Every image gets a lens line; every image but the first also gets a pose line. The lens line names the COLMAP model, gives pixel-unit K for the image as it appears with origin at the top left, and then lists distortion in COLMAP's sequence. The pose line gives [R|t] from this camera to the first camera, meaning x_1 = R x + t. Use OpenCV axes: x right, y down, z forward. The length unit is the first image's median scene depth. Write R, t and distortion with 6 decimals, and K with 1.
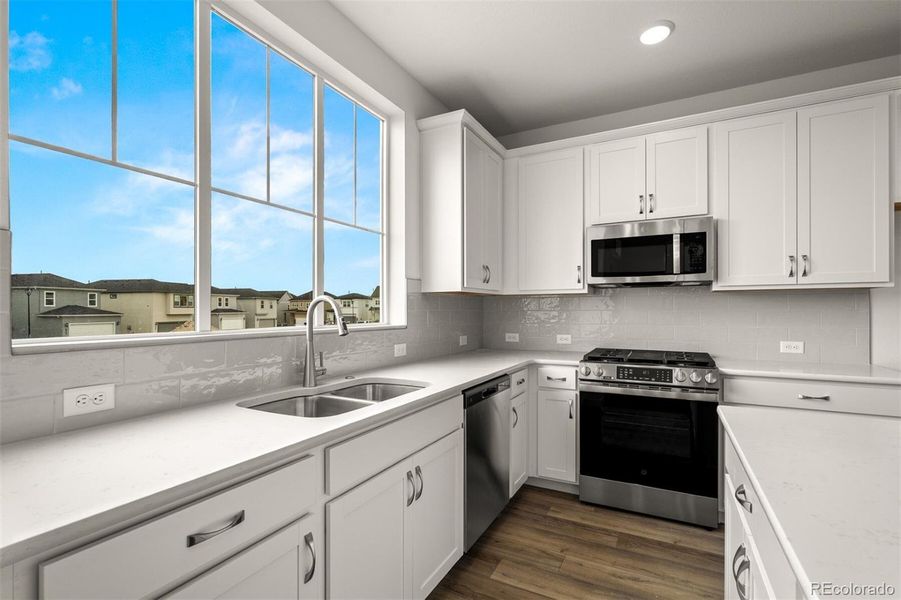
lens RADIAL K [[421.8, 0, 449.8], [0, 421.8, 310.7], [0, 0, 1]] dist [-0.000289, 0.001243]
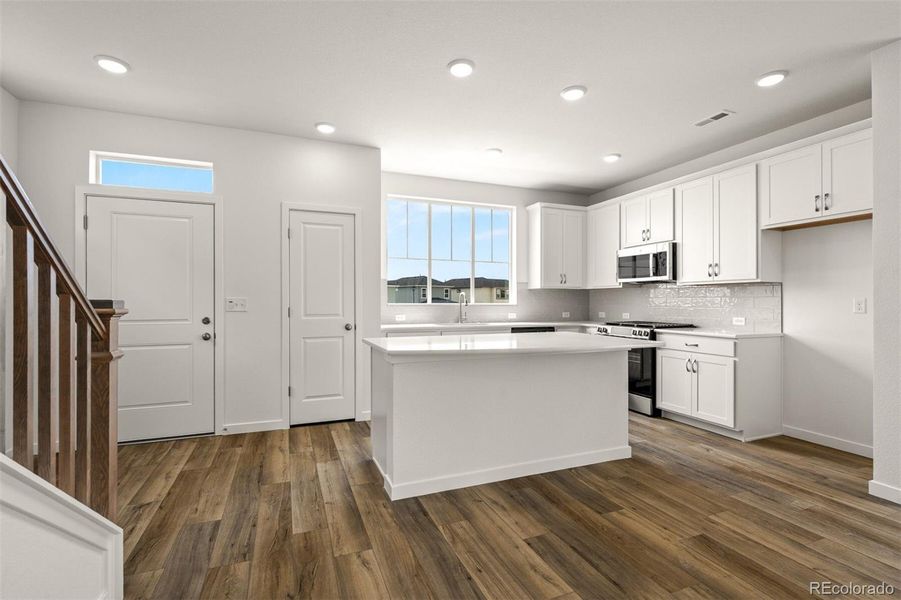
lens RADIAL K [[421.8, 0, 453.5], [0, 421.8, 299.7], [0, 0, 1]] dist [-0.000289, 0.001243]
pose [[0.765684, -0.000632, -0.643217, 1.033593], [-0.003257, 0.999983, -0.004860, 0.020644], [0.643209, 0.005816, 0.765669, -0.863148]]
